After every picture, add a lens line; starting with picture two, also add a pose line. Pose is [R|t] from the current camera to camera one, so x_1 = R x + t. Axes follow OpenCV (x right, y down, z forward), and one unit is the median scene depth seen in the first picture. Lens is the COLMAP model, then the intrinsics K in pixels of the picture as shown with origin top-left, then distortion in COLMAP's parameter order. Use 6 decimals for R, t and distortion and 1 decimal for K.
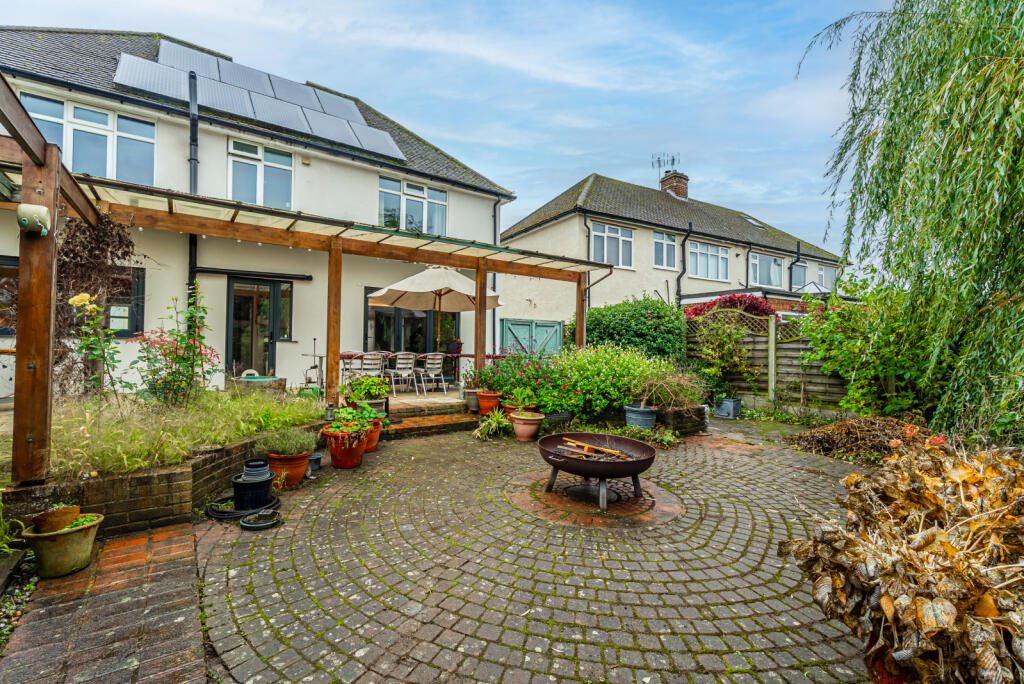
lens RADIAL K [[462.4, 0, 513.2], [0, 462.4, 345.4], [0, 0, 1]] dist [0.002651, 0.000344]
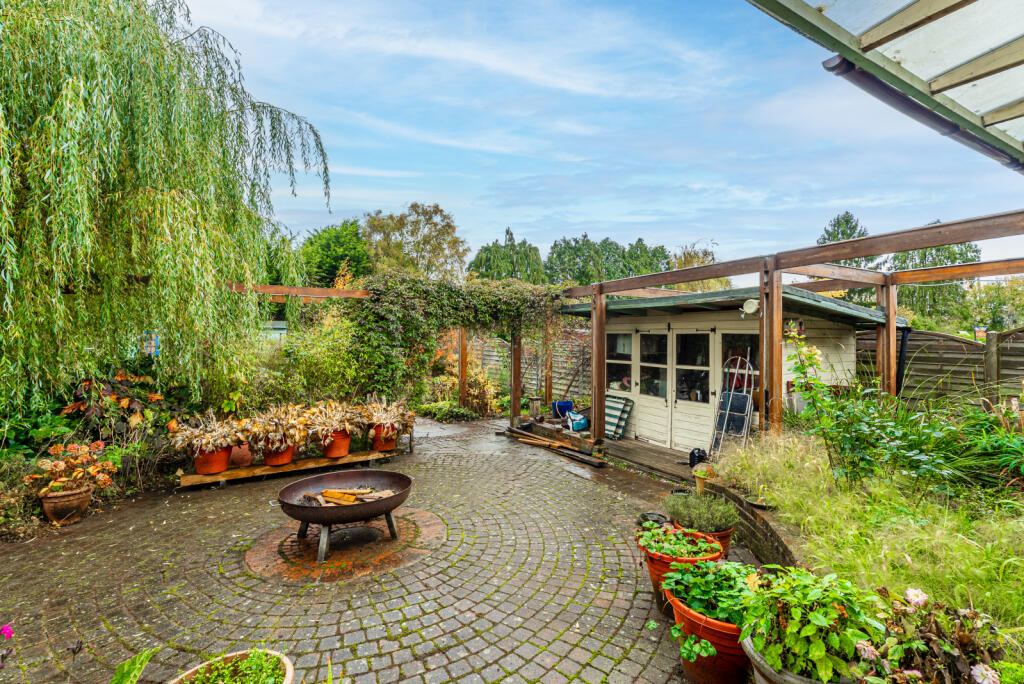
lens RADIAL K [[462.4, 0, 519.7], [0, 462.4, 338.7], [0, 0, 1]] dist [0.002651, 0.000344]
pose [[-0.995217, -0.033285, 0.091841, -0.114767], [-0.032998, 0.999445, 0.004643, -0.045097], [-0.091945, 0.001591, -0.995763, 0.917333]]
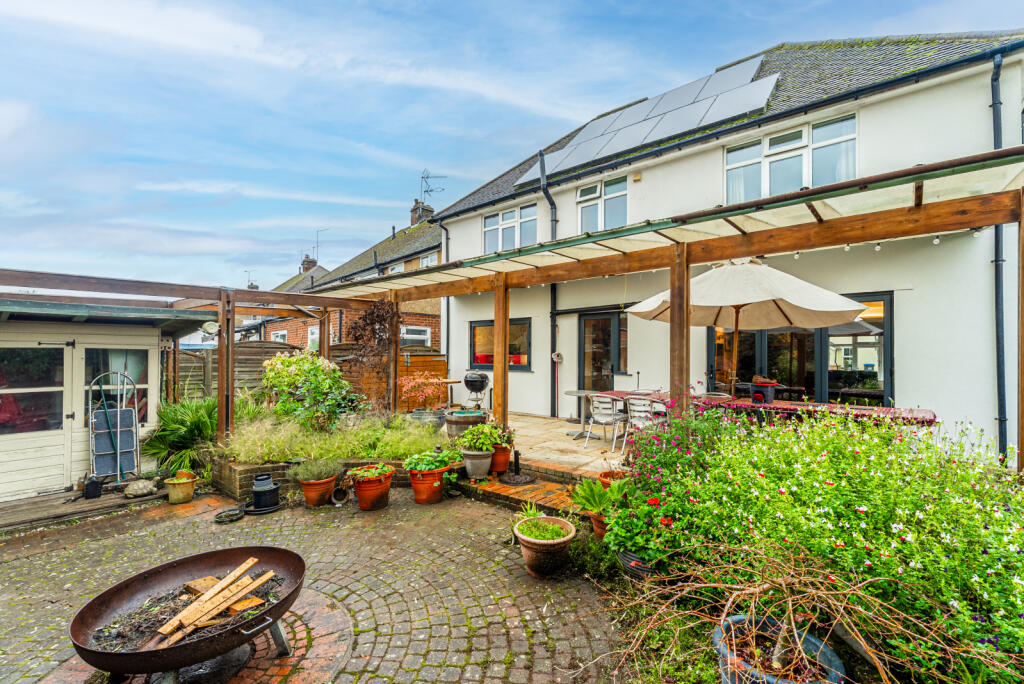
lens RADIAL K [[462.4, 0, 503.5], [0, 462.4, 348.1], [0, 0, 1]] dist [0.002651, 0.000344]
pose [[0.209460, -0.030120, -0.977353, 0.419618], [0.003547, 0.999542, -0.030044, -0.038352], [0.977811, 0.002827, 0.209471, 0.610111]]
